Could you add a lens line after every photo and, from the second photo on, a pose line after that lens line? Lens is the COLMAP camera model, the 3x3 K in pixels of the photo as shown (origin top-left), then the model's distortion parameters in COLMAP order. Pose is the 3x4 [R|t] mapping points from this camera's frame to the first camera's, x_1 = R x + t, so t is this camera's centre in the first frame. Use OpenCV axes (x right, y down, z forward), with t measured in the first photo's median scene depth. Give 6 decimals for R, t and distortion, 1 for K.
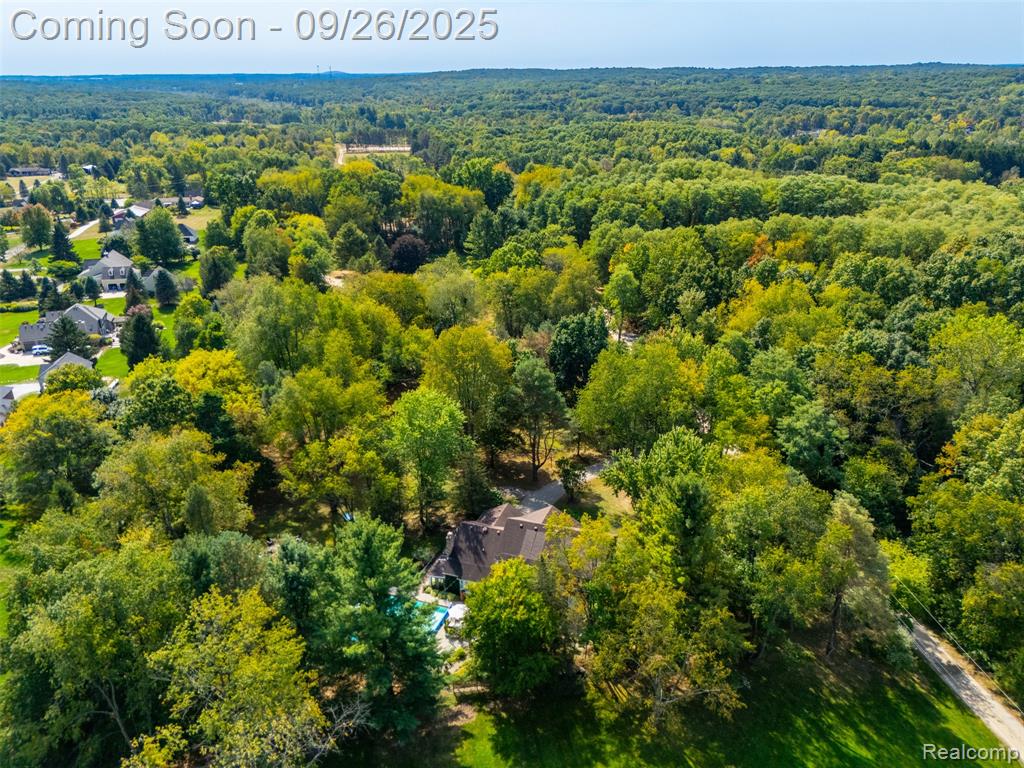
lens RADIAL K [[747.9, 0, 512.0], [0, 747.9, 384.0], [0, 0, 1]] dist [0.094932, -0.095229]
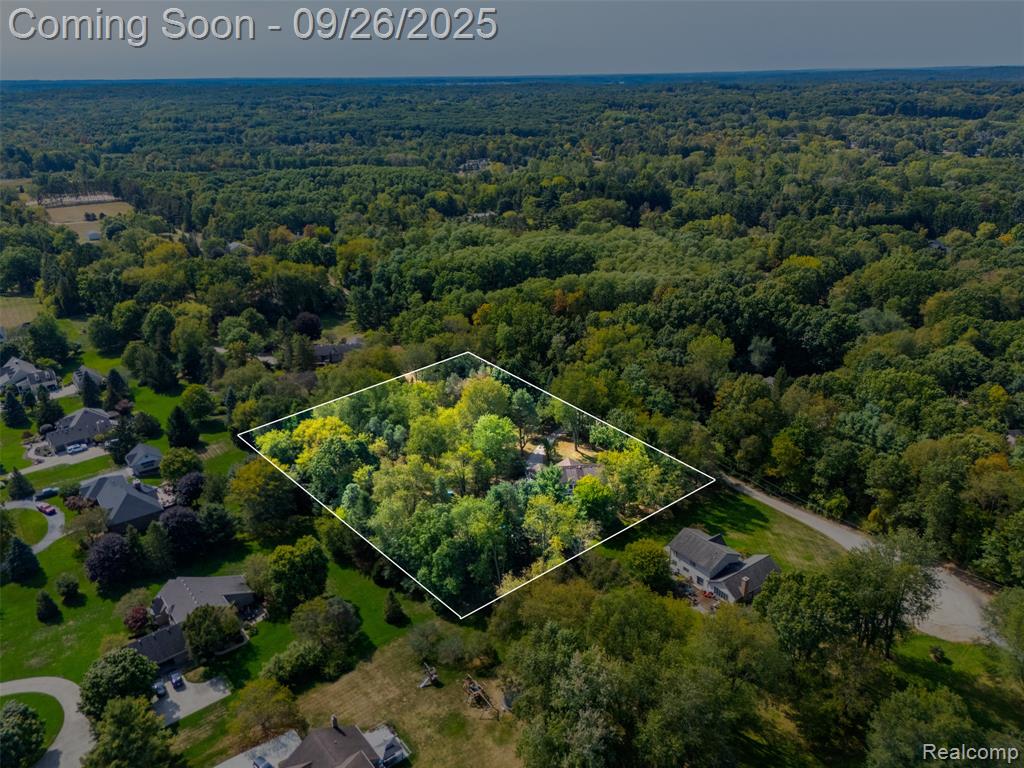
lens RADIAL K [[747.9, 0, 512.0], [0, 747.9, 384.0], [0, 0, 1]] dist [0.094932, -0.095229]
pose [[0.902938, -0.164471, 0.397054, -0.082997], [0.168593, 0.985374, 0.024774, -0.011096], [-0.395321, 0.044571, 0.917461, -0.080498]]
